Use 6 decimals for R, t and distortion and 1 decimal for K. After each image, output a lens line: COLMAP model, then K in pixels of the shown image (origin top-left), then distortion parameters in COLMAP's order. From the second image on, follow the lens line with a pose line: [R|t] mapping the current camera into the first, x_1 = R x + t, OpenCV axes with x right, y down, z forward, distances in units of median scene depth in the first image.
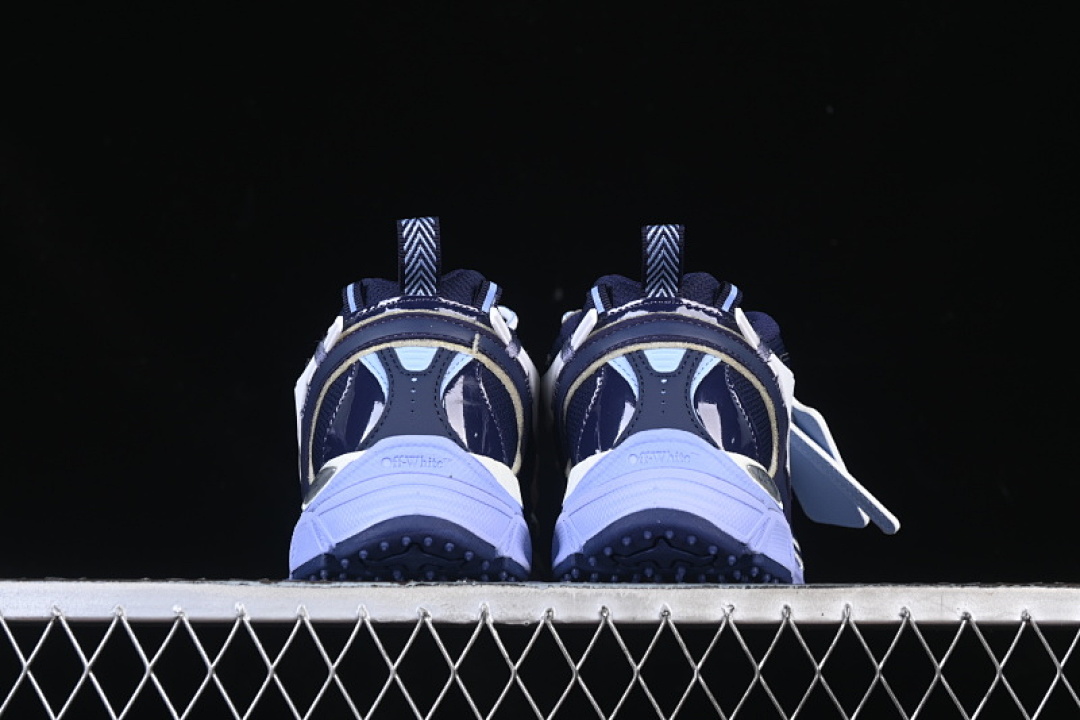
lens RADIAL K [[2419.4, 0, 540.5], [0, 2419.4, 360.3], [0, 0, 1]] dist [-0.018679, 0.000000]
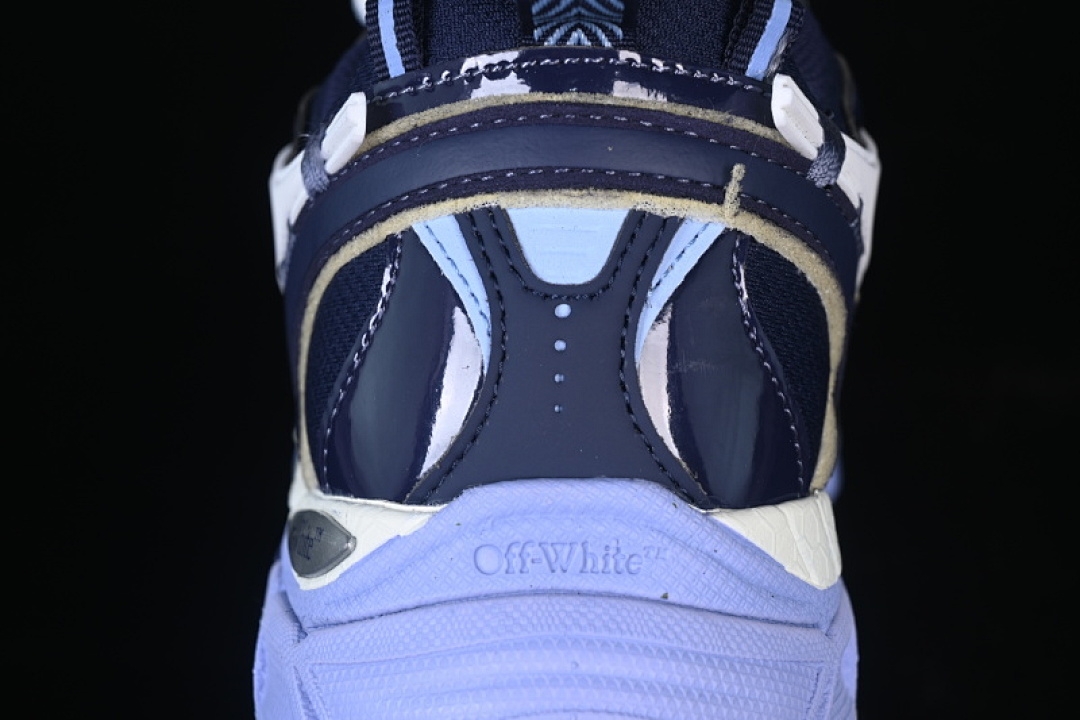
lens RADIAL K [[2419.4, 0, 538.4], [0, 2419.4, 359.3], [0, 0, 1]] dist [-0.018679, 0.000000]
pose [[0.998156, 0.009659, -0.059935, -0.033670], [0.011100, 0.941582, 0.336601, -0.104492], [0.059685, -0.336646, 0.939738, 0.650485]]
